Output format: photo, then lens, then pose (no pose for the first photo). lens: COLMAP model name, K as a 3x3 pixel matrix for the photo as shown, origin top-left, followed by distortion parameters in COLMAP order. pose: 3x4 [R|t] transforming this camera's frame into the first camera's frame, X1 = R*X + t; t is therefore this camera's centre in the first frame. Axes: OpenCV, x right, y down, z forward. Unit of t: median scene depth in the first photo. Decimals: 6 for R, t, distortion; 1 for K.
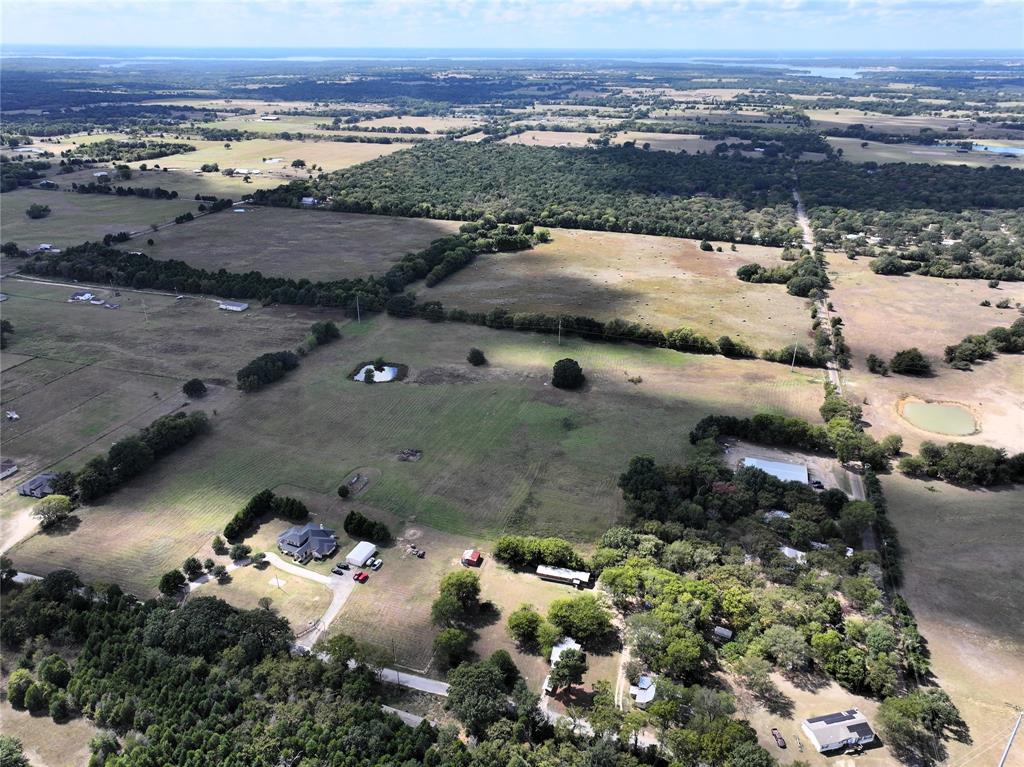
lens RADIAL K [[706.4, 0, 512.0], [0, 706.4, 383.5], [0, 0, 1]] dist [0.006453, 0.005475]
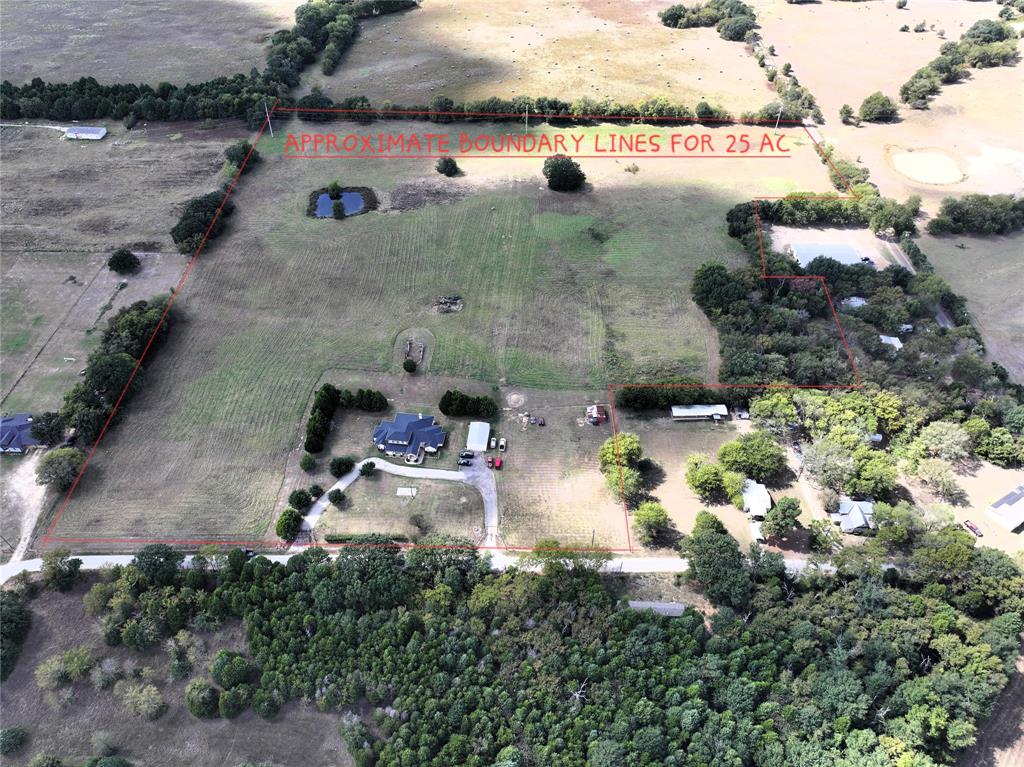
lens RADIAL K [[706.4, 0, 512.0], [0, 706.4, 383.5], [0, 0, 1]] dist [0.006453, 0.005475]
pose [[0.954673, -0.206888, 0.214002, -0.235854], [0.126791, 0.933118, 0.336475, -0.076328], [-0.269301, -0.294090, 0.917054, 0.133952]]
